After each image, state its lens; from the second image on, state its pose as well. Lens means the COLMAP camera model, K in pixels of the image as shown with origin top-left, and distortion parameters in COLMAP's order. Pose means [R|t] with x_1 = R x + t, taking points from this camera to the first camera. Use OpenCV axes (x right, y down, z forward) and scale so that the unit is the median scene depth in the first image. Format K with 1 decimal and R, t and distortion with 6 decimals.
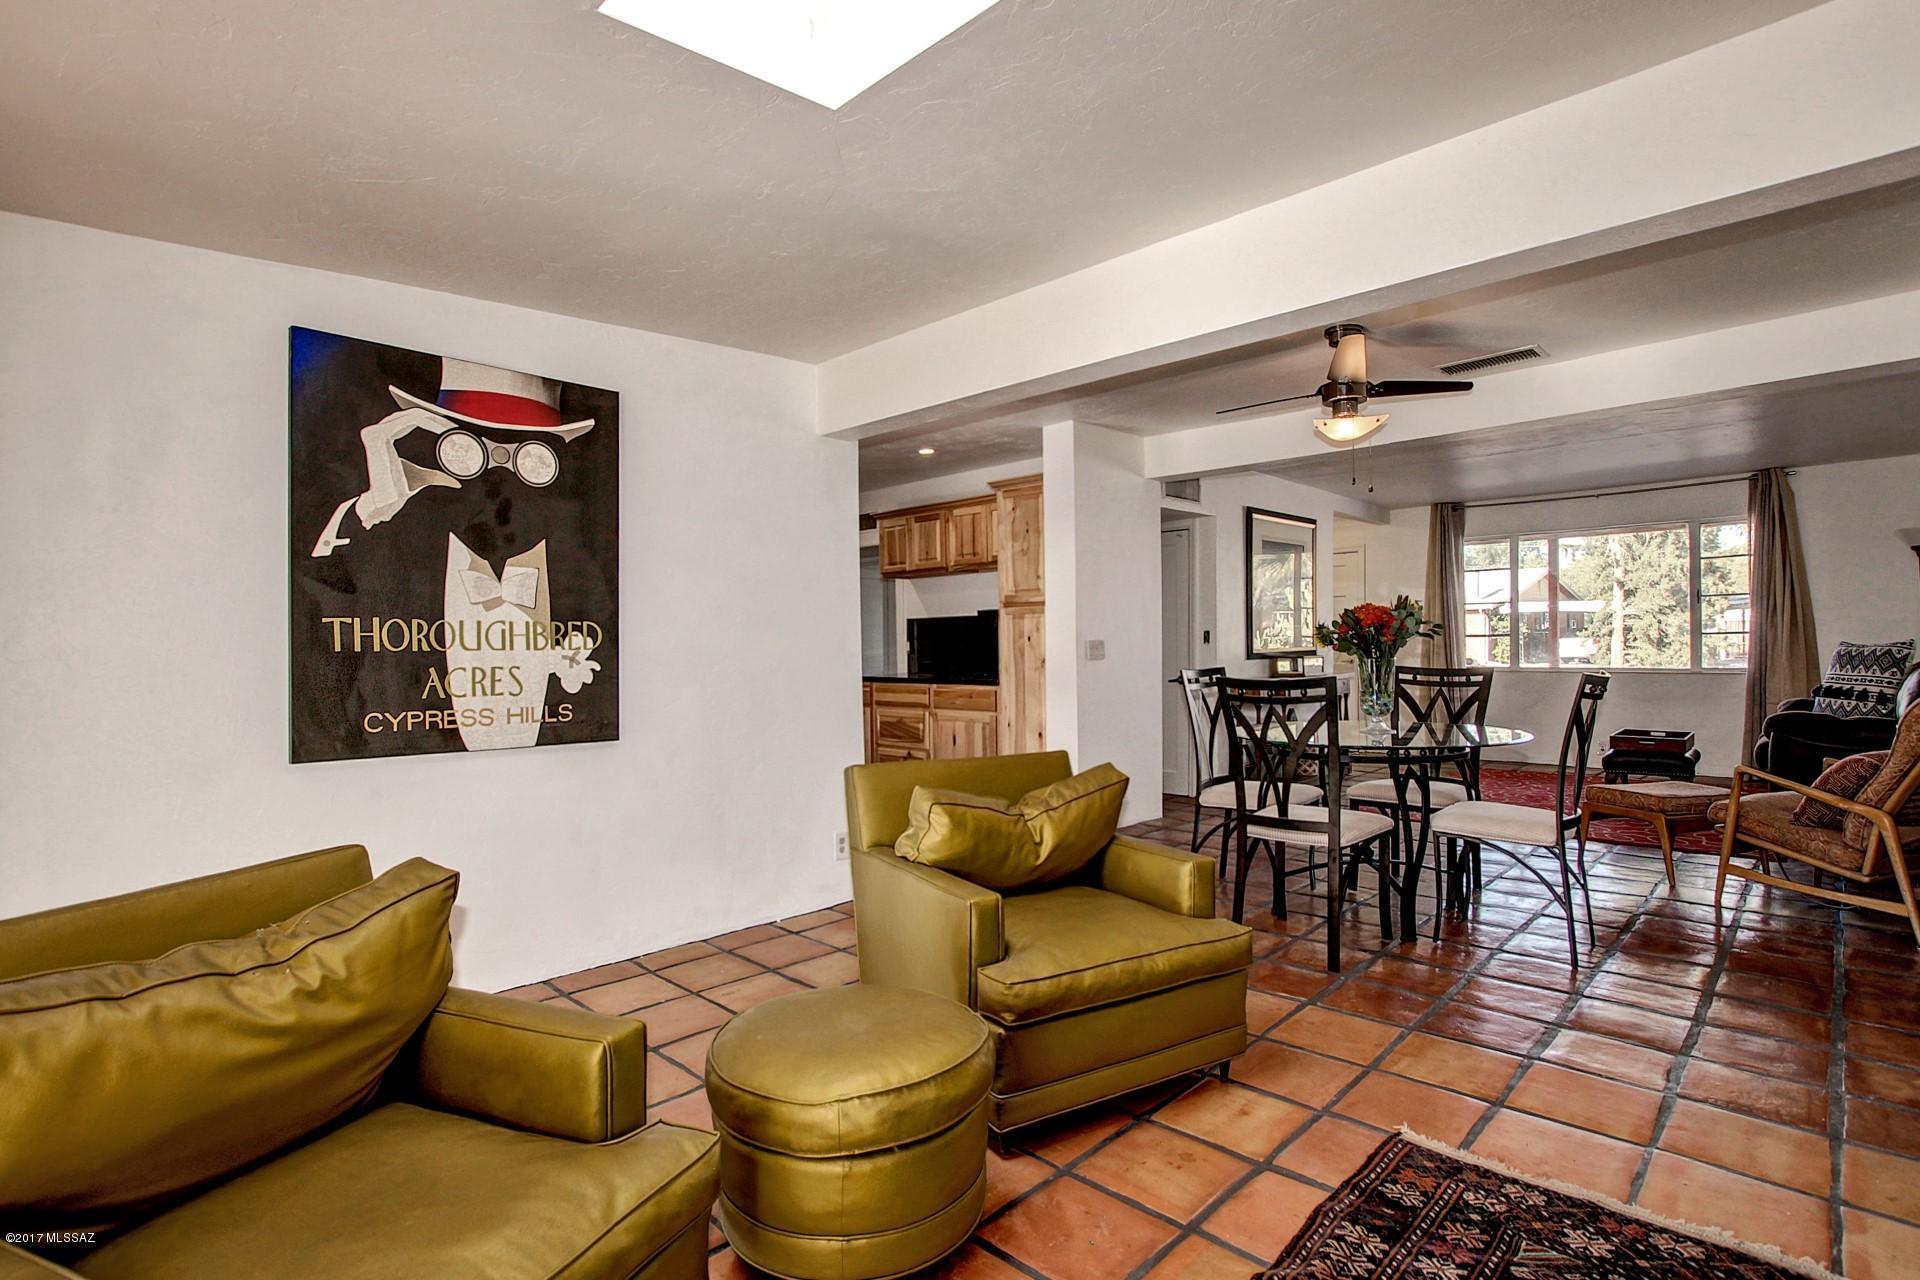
lens RADIAL K [[947.3, 0, 956.9], [0, 947.3, 647.1], [0, 0, 1]] dist [-0.021425, -0.003340]
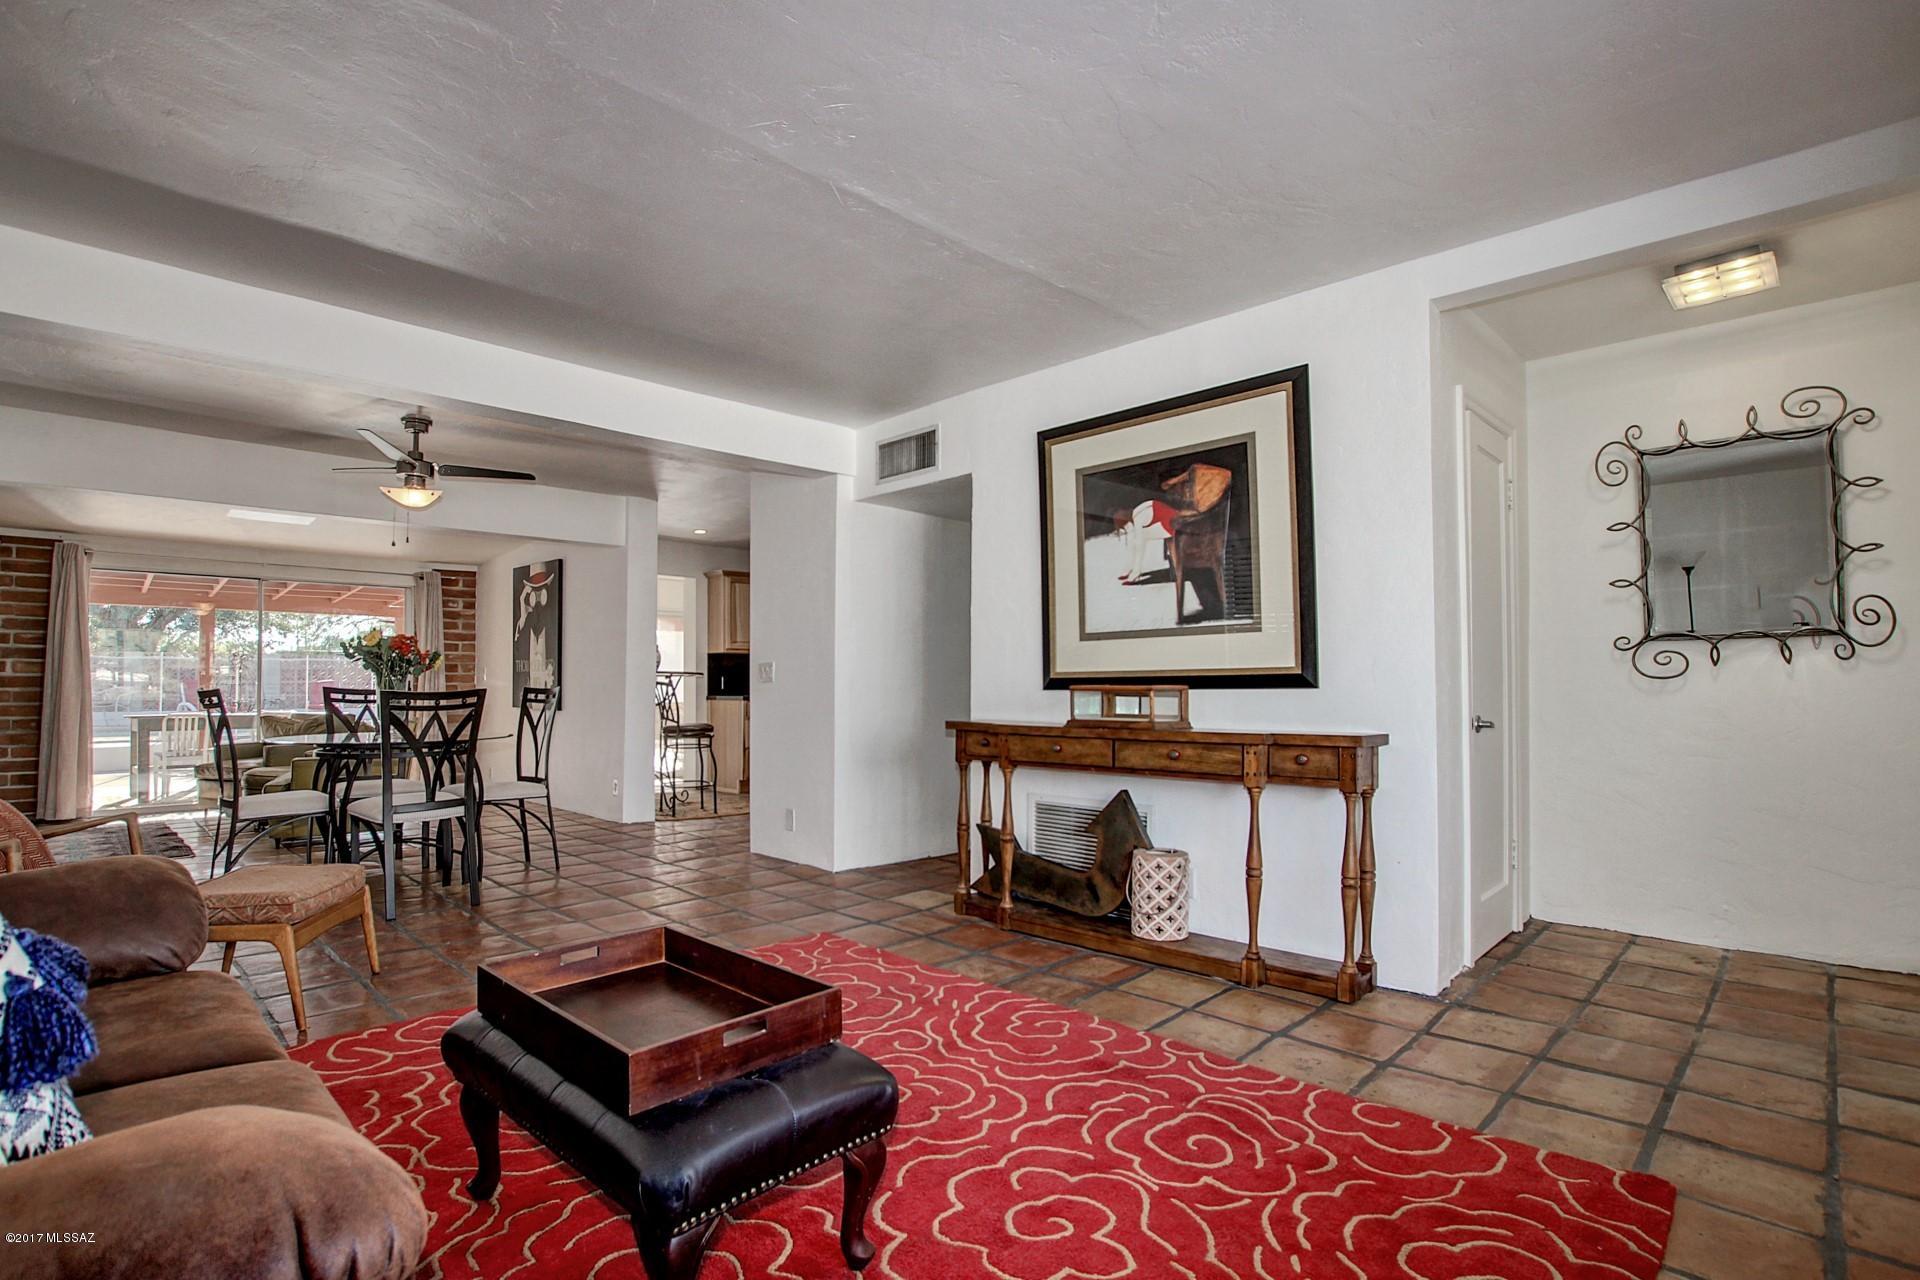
lens RADIAL K [[920.2, 0, 933.4], [0, 920.2, 652.4], [0, 0, 1]] dist [-0.041861, 0.003977]
pose [[-0.023268, -0.020349, -0.999522, 1.946080], [0.002517, 0.999788, -0.020413, 0.004904], [0.999726, -0.002991, -0.023212, 2.086333]]
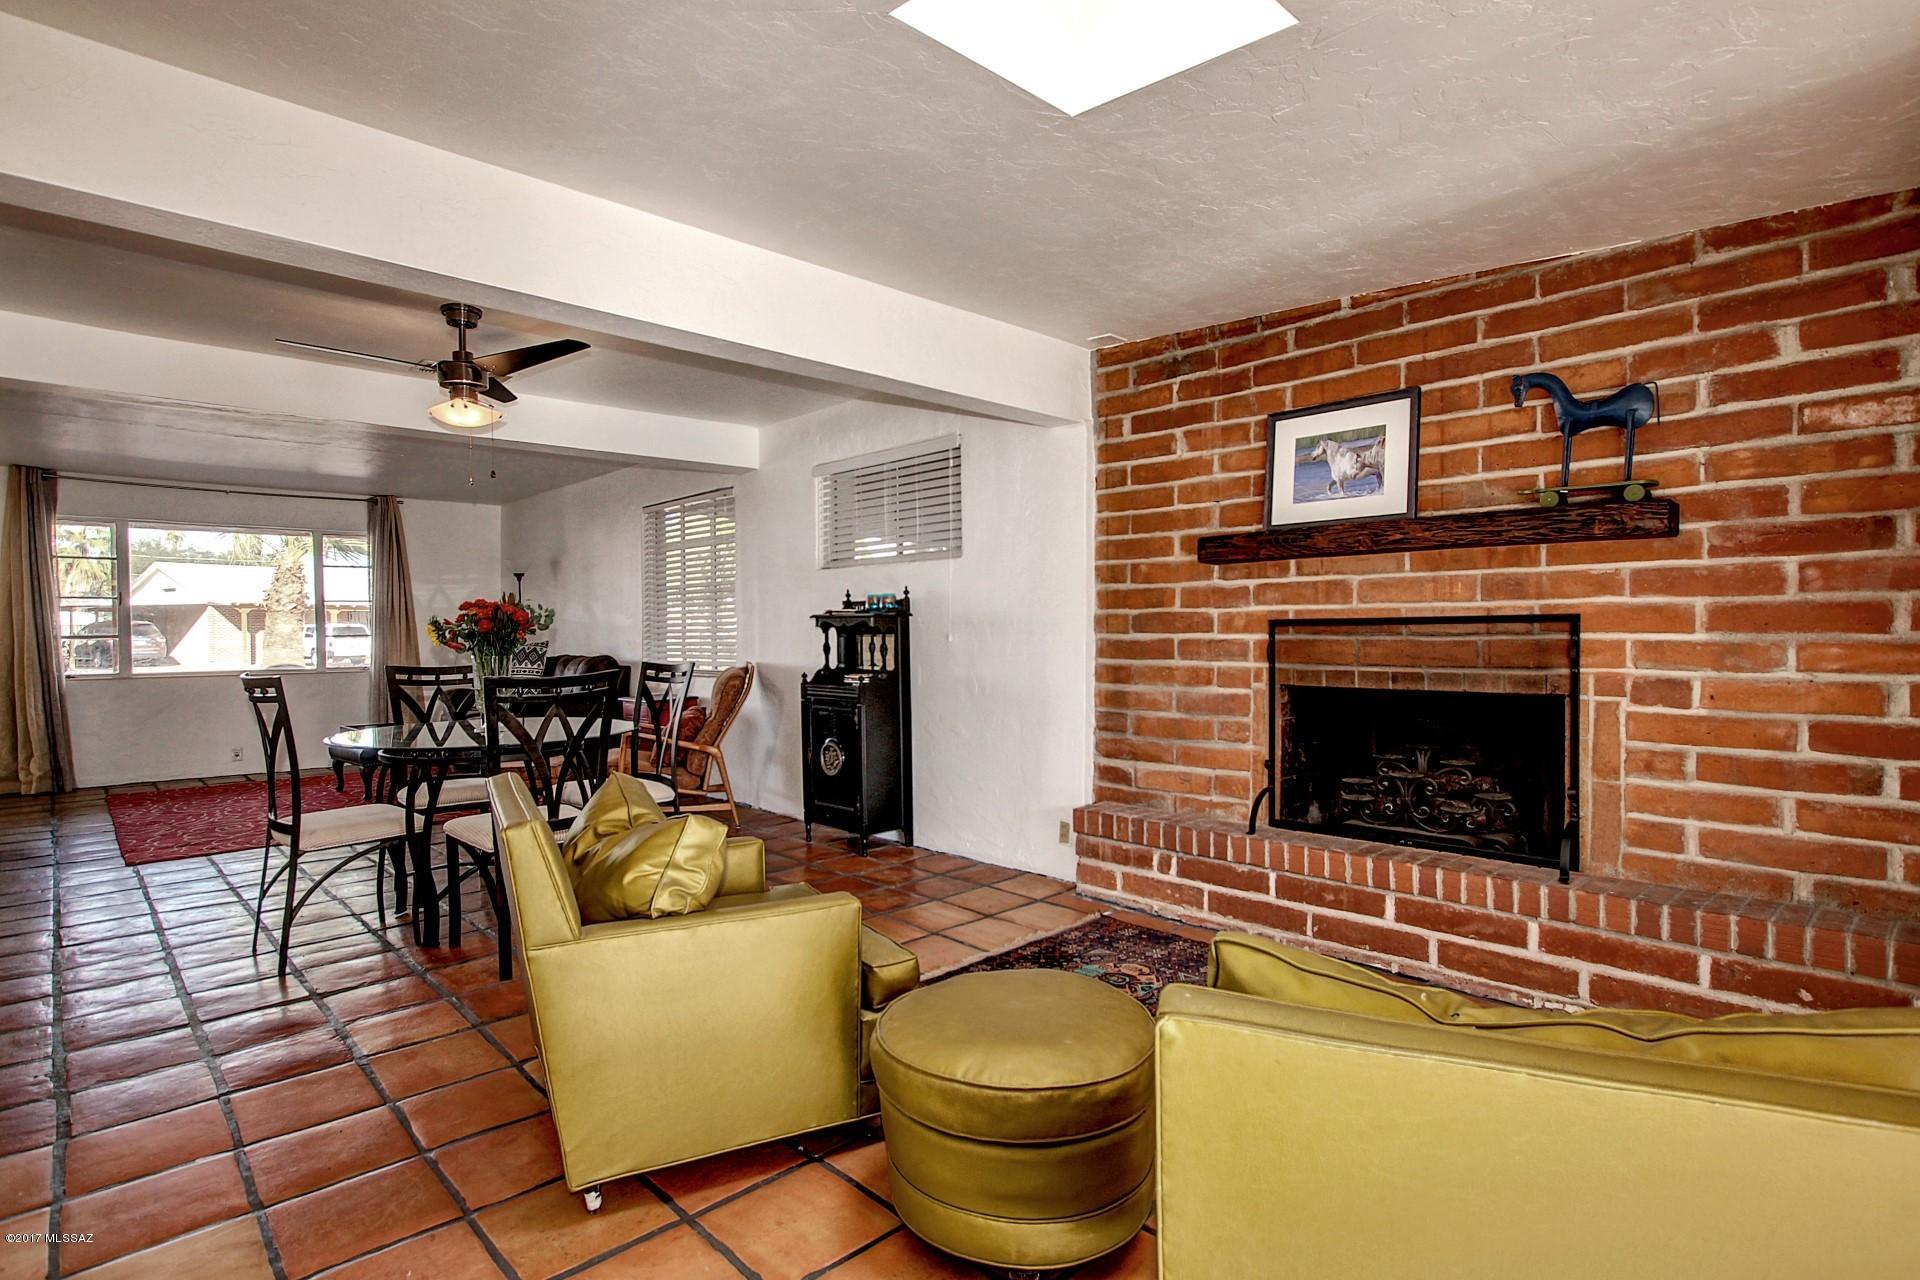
lens RADIAL K [[947.3, 0, 943.9], [0, 947.3, 644.8], [0, 0, 1]] dist [-0.021425, -0.003340]
pose [[0.030740, -0.000066, 0.999527, -0.634525], [0.008930, 0.999960, -0.000208, 0.005726], [-0.999488, 0.008932, 0.030739, 0.592026]]
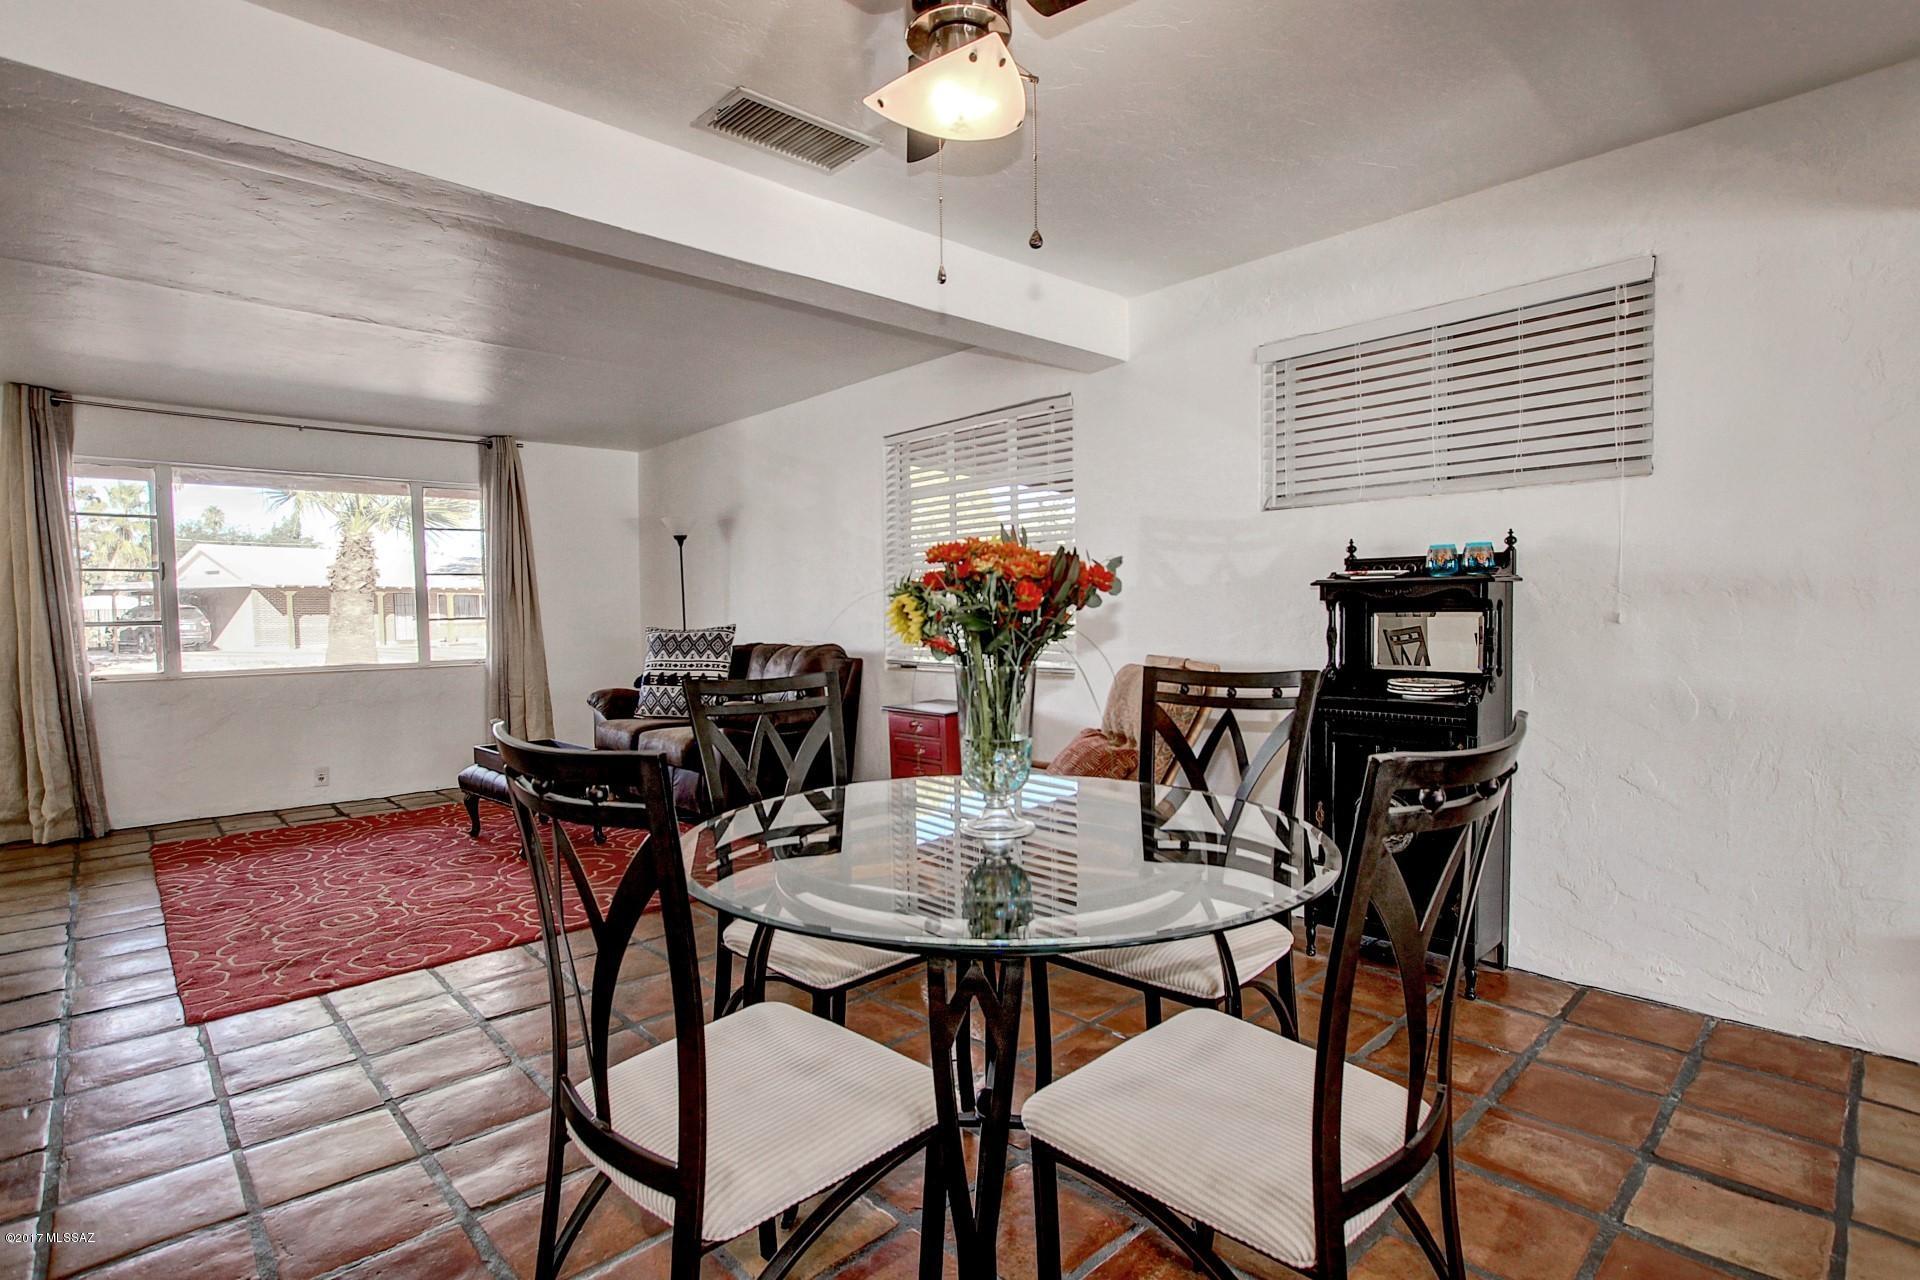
lens RADIAL K [[920.2, 0, 957.0], [0, 920.2, 646.4], [0, 0, 1]] dist [-0.041861, 0.003977]
pose [[0.029745, -0.025098, 0.999242, 0.015937], [0.014821, 0.999586, 0.024665, -0.008189], [-0.999448, 0.014076, 0.030105, 1.203945]]
